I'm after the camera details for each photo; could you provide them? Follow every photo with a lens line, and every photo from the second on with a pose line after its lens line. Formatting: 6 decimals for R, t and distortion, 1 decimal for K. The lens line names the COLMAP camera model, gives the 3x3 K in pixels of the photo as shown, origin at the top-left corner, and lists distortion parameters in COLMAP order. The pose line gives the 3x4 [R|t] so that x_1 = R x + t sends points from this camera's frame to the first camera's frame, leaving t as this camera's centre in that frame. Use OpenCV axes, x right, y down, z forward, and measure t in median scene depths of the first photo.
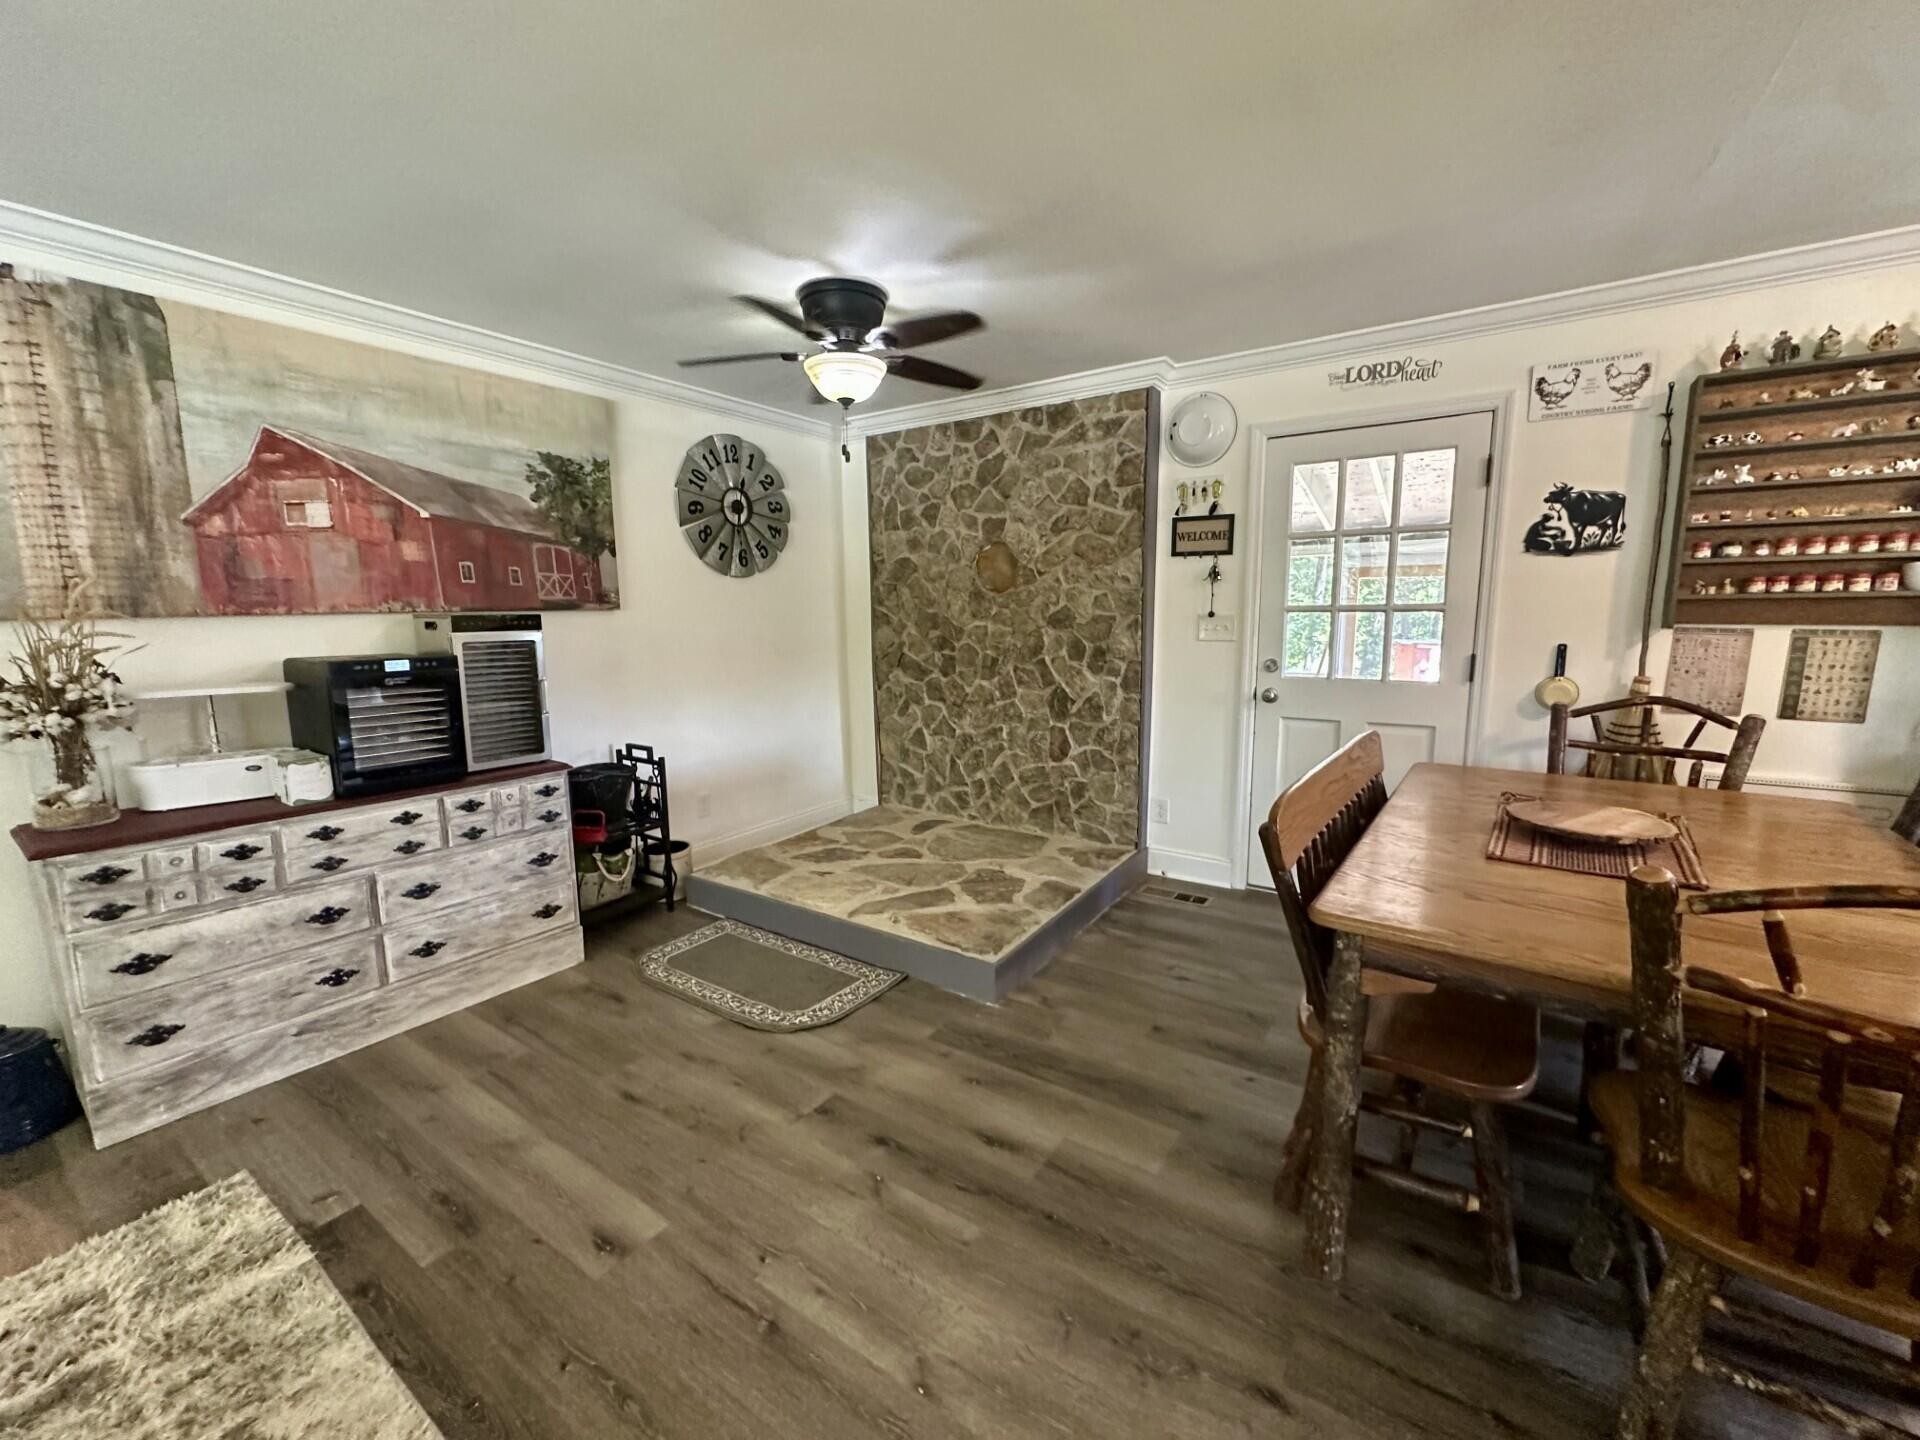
lens RADIAL K [[770.1, 0, 960.7], [0, 770.1, 723.9], [0, 0, 1]] dist [-0.004258, 0.000341]
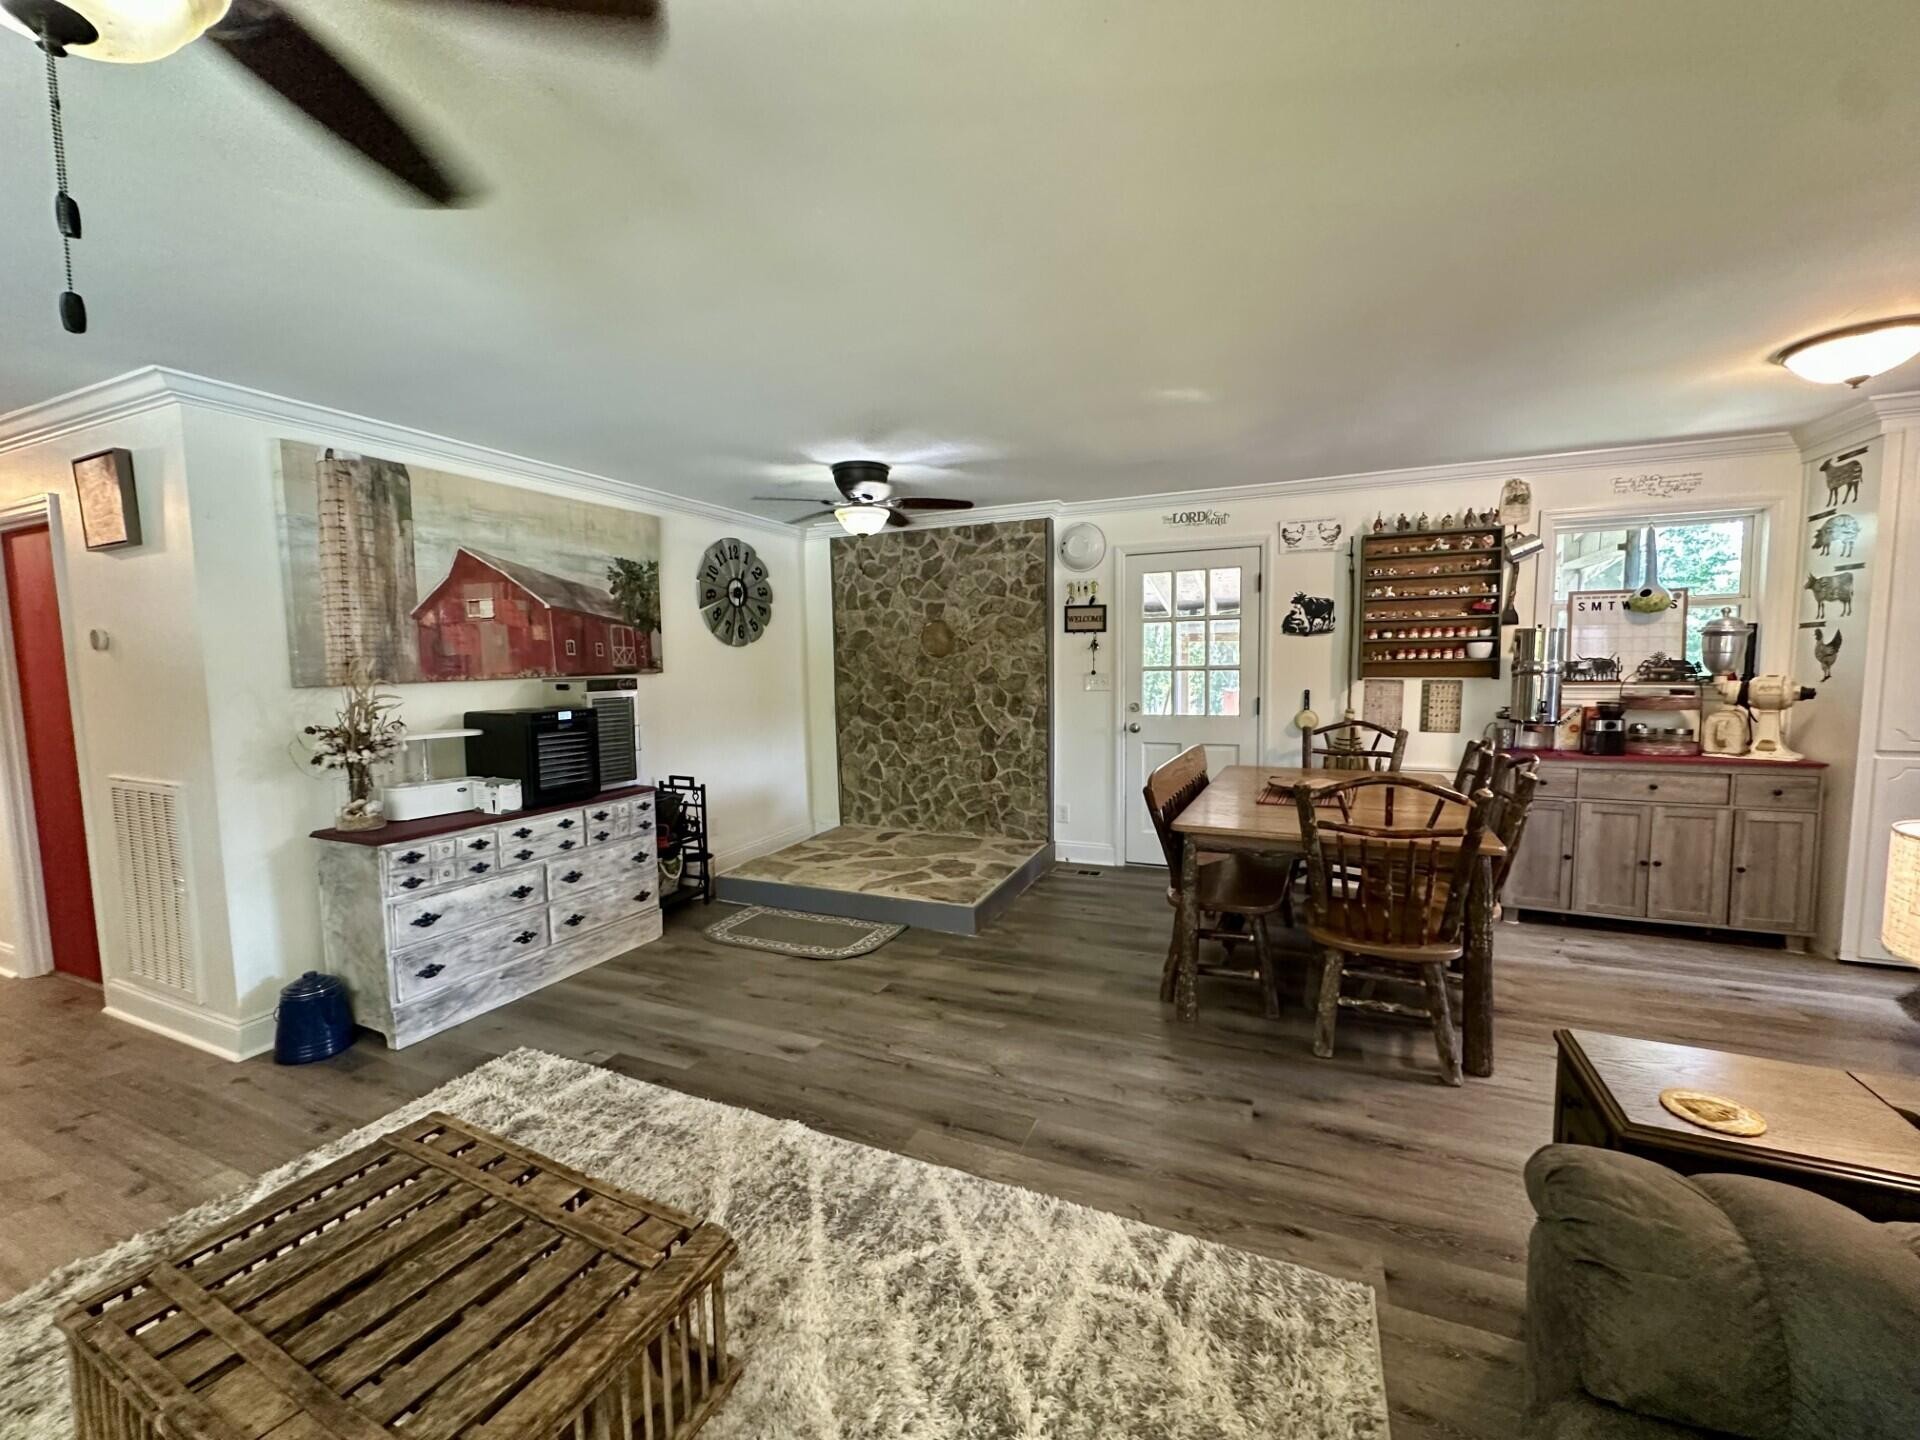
lens RADIAL K [[770.1, 0, 962.5], [0, 770.1, 725.9], [0, 0, 1]] dist [-0.004258, 0.000341]
pose [[0.983165, -0.021422, 0.181461, -0.235333], [0.033298, 0.997479, -0.062657, 0.051298], [-0.179661, 0.067644, 0.981400, -0.475920]]
